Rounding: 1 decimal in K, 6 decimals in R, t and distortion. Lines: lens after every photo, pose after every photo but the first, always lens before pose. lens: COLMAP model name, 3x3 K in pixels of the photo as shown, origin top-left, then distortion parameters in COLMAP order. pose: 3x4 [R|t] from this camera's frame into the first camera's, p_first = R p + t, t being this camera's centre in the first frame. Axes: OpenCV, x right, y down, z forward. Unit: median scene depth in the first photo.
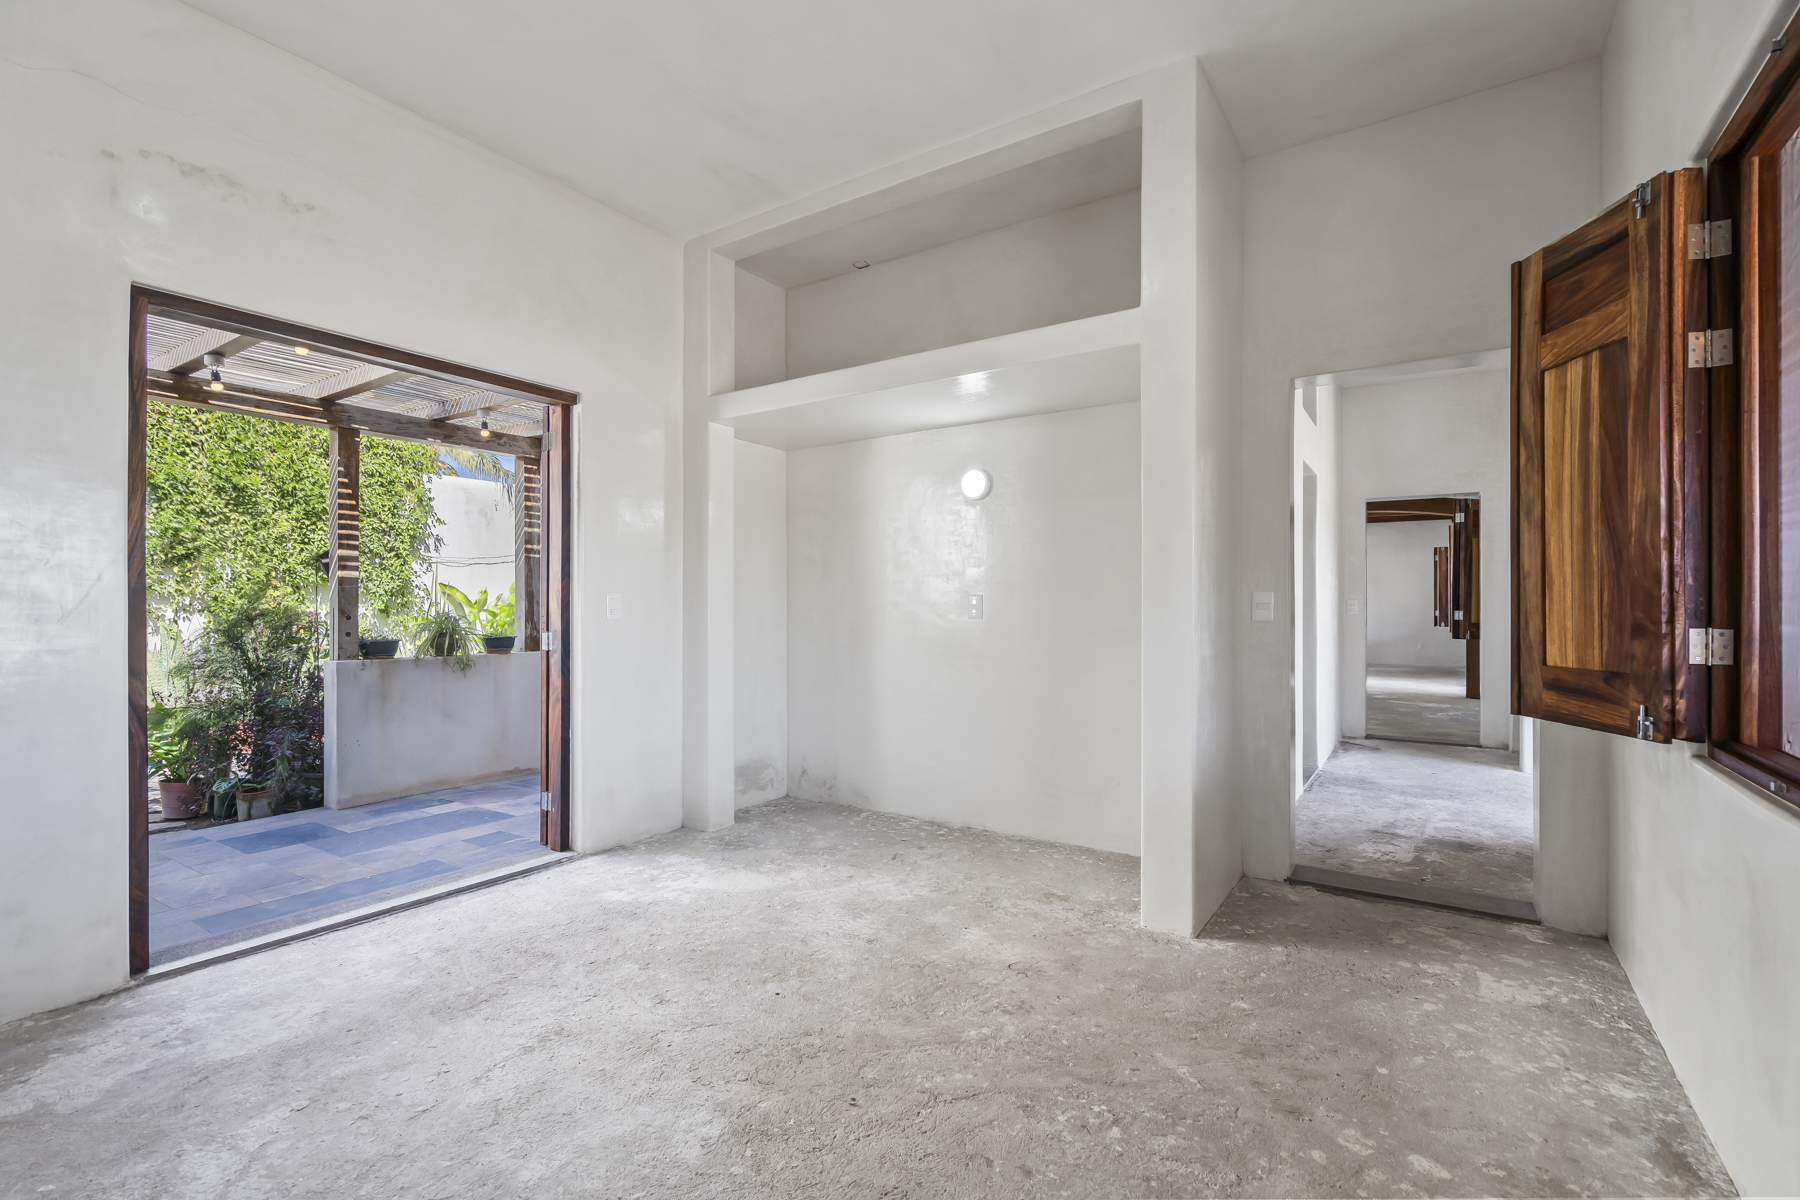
lens RADIAL K [[812.3, 0, 902.3], [0, 812.3, 601.2], [0, 0, 1]] dist [0.002215, 0.000856]
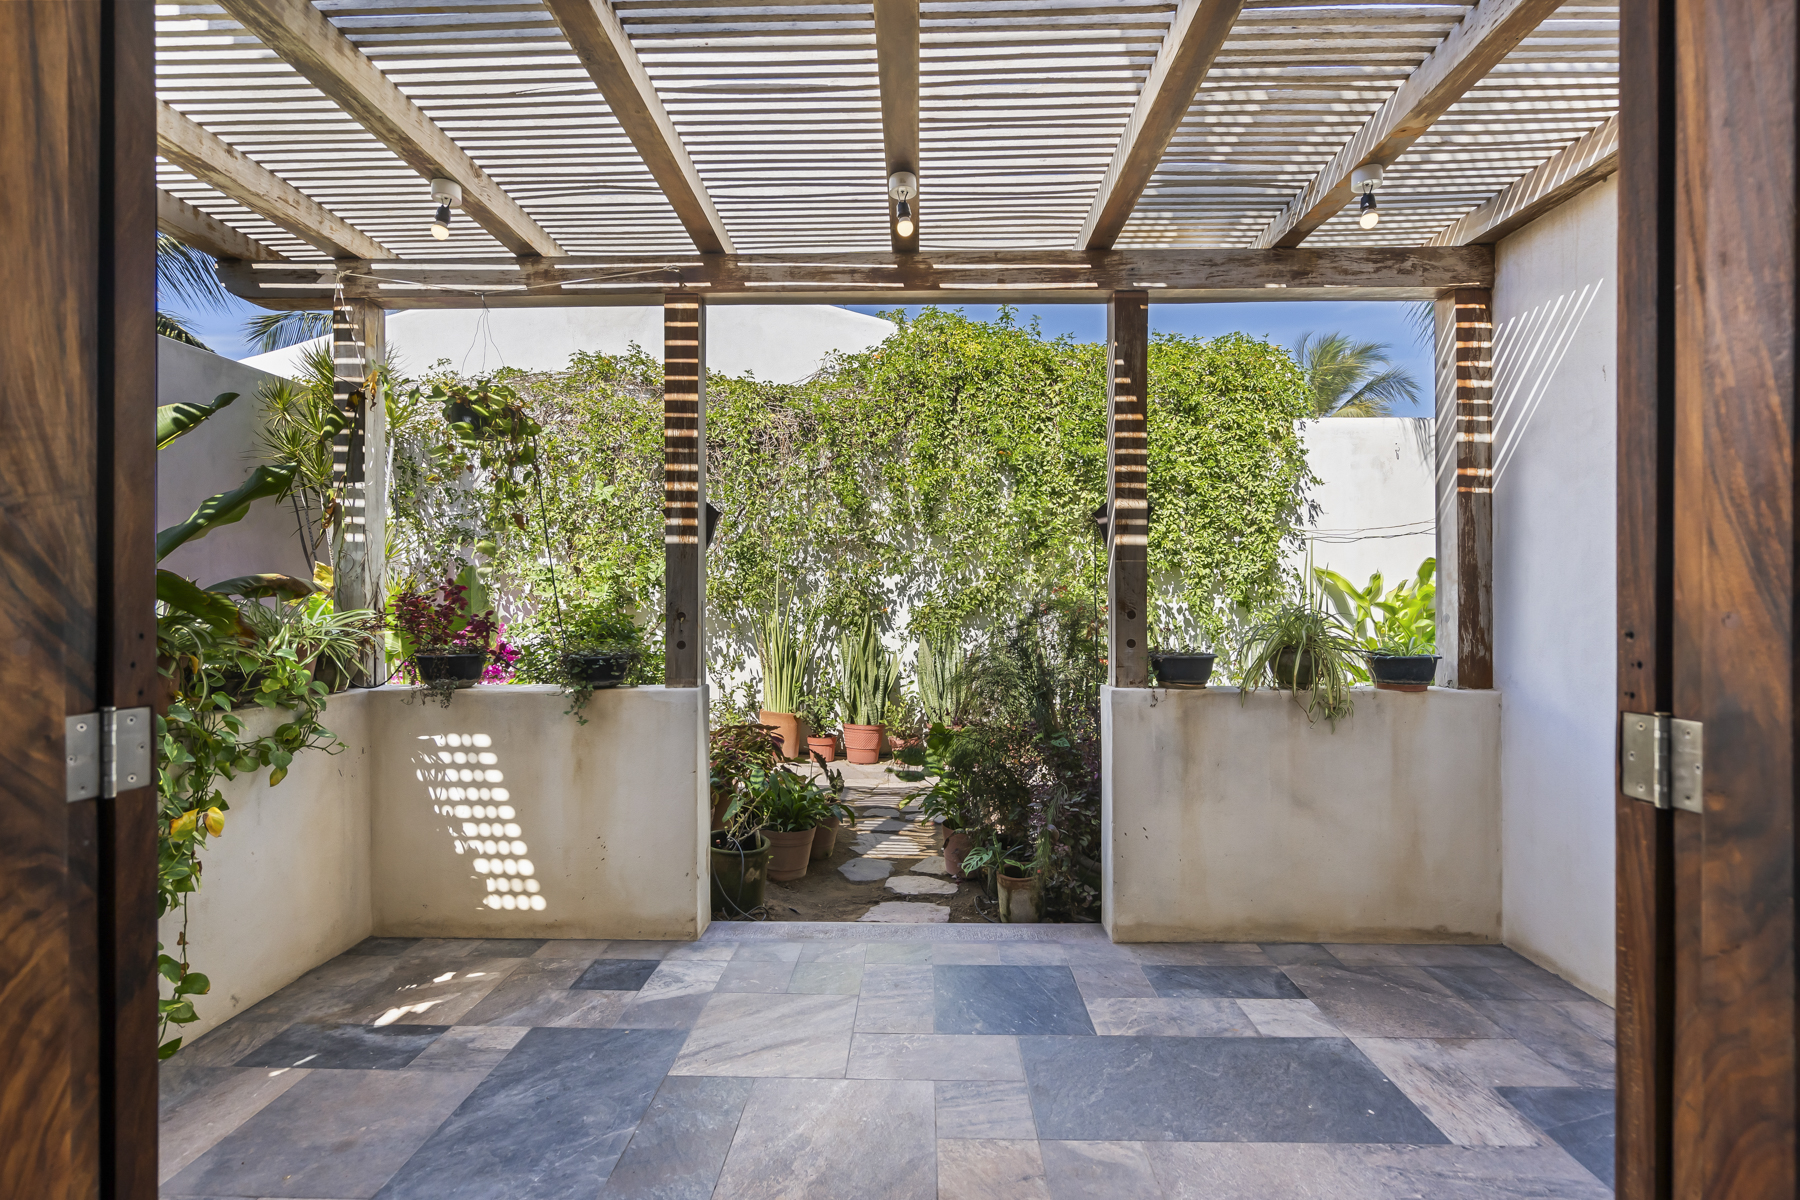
lens RADIAL K [[812.3, 0, 901.0], [0, 812.3, 597.6], [0, 0, 1]] dist [0.002215, 0.000856]
pose [[0.529822, -0.000413, -0.848109, -0.227794], [0.003203, 0.999994, 0.001514, 0.005446], [0.848103, -0.003519, 0.529820, 0.458436]]
